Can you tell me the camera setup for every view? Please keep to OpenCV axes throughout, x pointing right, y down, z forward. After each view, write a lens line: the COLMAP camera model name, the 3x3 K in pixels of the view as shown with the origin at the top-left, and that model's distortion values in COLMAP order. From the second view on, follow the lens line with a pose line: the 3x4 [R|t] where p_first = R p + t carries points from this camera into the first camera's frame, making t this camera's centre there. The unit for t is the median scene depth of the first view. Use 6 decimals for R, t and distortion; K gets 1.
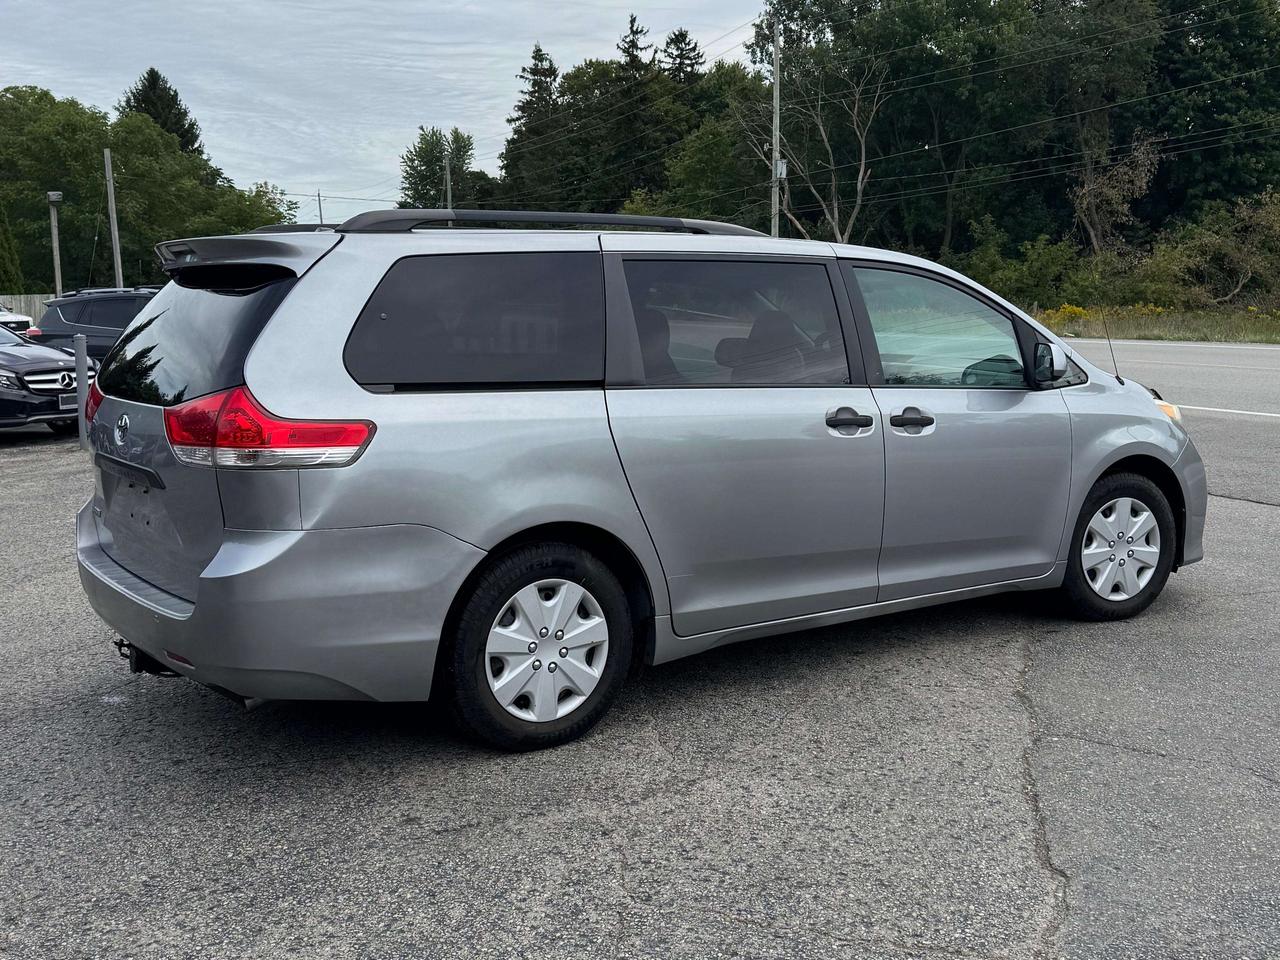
lens RADIAL K [[1293.8, 0, 630.4], [0, 1293.8, 477.2], [0, 0, 1]] dist [0.161306, -0.279354]
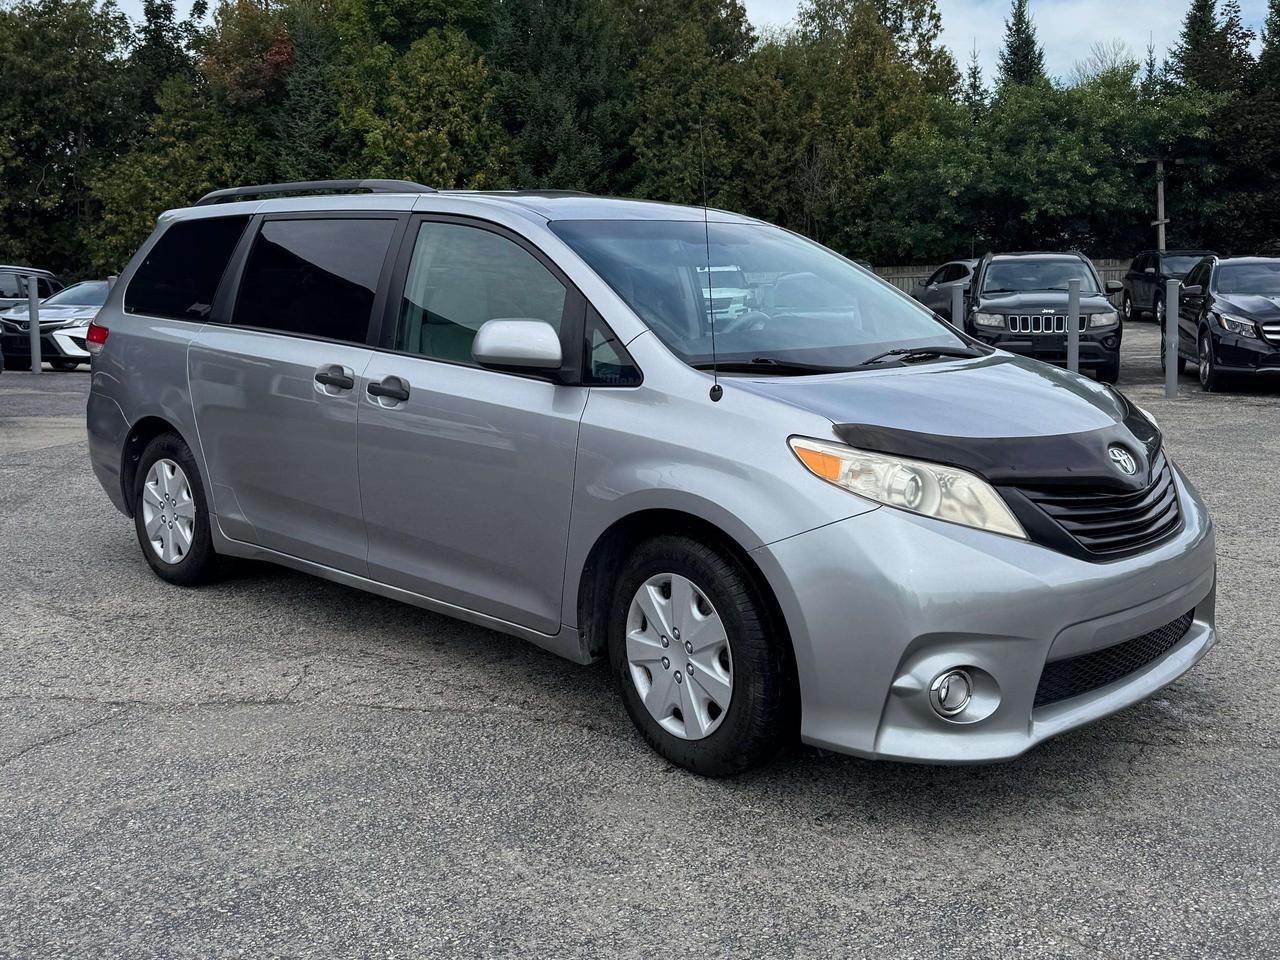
lens RADIAL K [[1262.3, 0, 613.7], [0, 1262.3, 413.2], [0, 0, 1]] dist [0.160732, -0.330746]
pose [[0.204375, 0.127778, -0.970517, 0.066967], [-0.130062, 0.986198, 0.102454, -0.008434], [0.970214, 0.105289, 0.218174, 0.058349]]
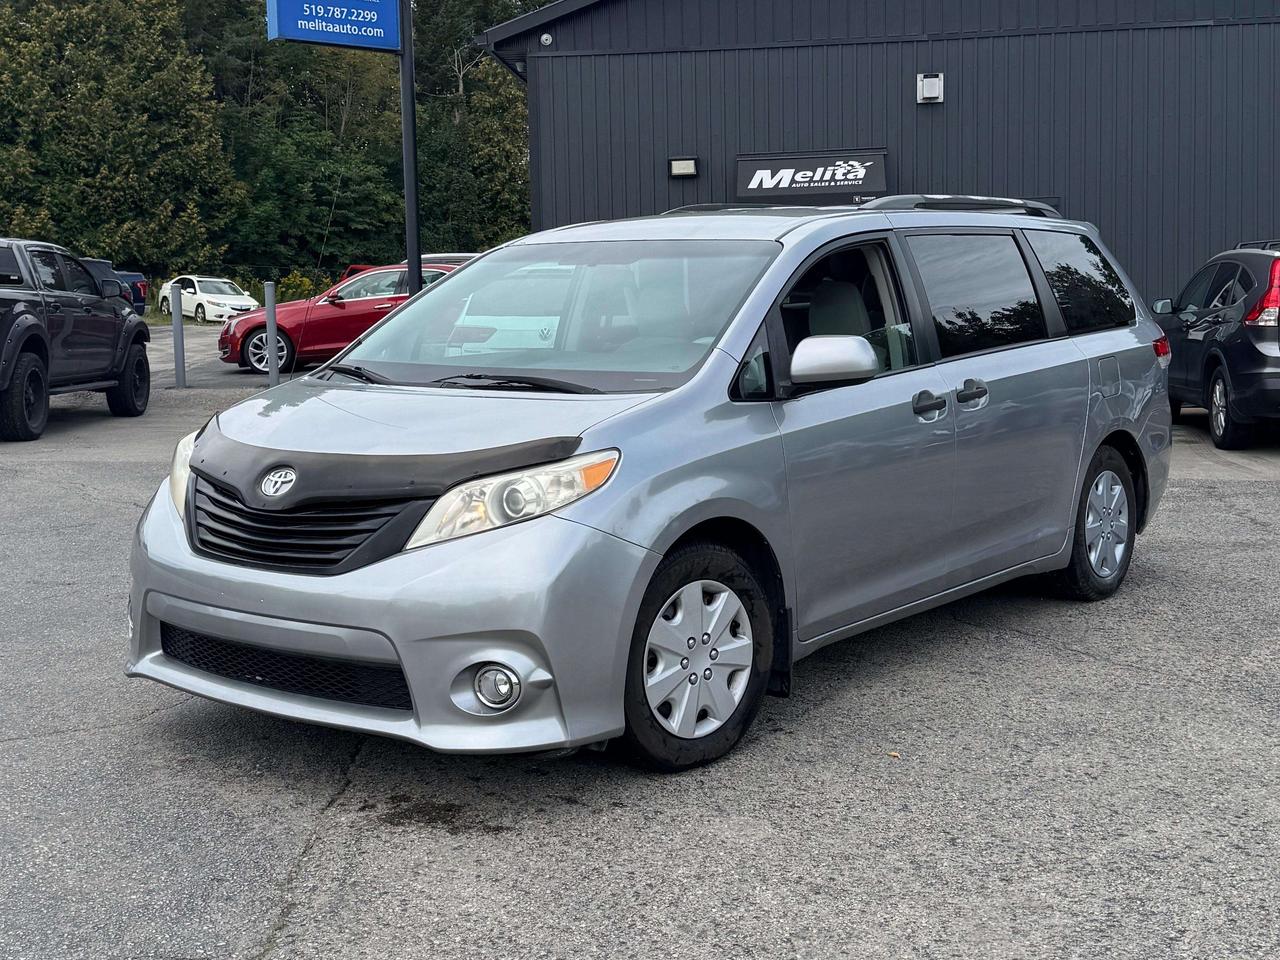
lens RADIAL K [[1619.7, 0, 624.8], [0, 1619.7, 435.1], [0, 0, 1]] dist [0.219342, -0.451878]
pose [[-0.955337, 0.055818, -0.290201, 0.033123], [-0.012753, 0.973299, 0.229188, -0.019611], [0.295245, 0.222653, -0.929116, 0.141674]]
